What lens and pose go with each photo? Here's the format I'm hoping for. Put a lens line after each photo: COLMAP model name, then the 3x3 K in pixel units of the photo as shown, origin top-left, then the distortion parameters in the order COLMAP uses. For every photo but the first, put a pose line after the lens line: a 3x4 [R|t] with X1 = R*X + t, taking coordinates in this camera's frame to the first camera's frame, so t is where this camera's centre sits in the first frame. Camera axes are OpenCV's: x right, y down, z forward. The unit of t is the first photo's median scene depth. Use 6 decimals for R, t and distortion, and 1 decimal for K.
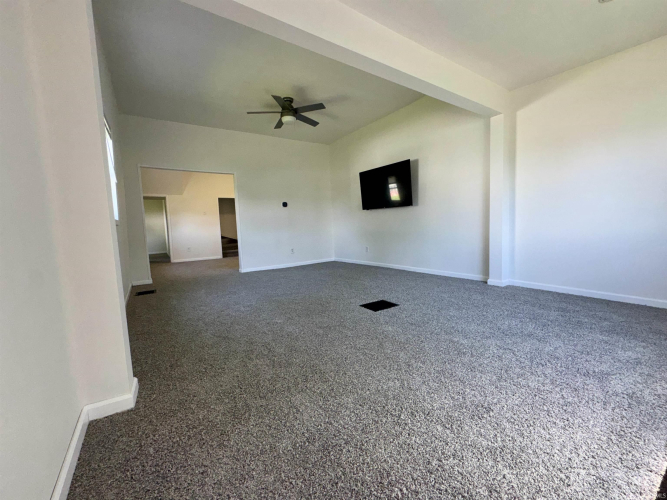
lens RADIAL K [[265.1, 0, 331.2], [0, 265.1, 249.0], [0, 0, 1]] dist [-0.001839, 0.000141]
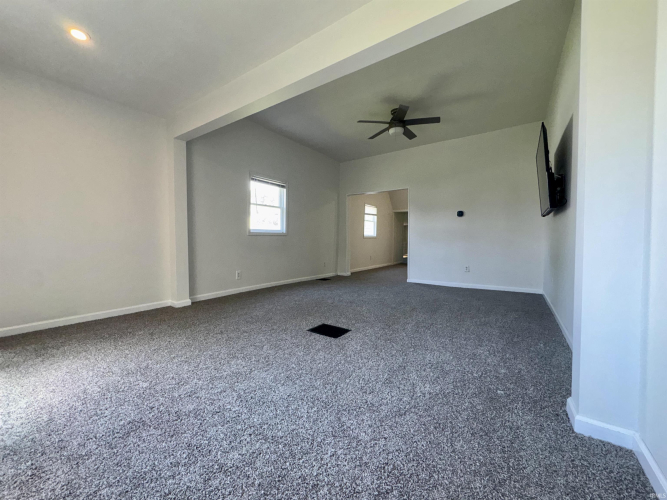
lens RADIAL K [[265.1, 0, 332.1], [0, 265.1, 249.3], [0, 0, 1]] dist [-0.001839, 0.000141]
pose [[0.363658, 0.063697, -0.929352, 0.596909], [-0.091853, 0.995250, 0.032271, -0.054390], [0.926993, 0.073628, 0.367782, 0.393005]]
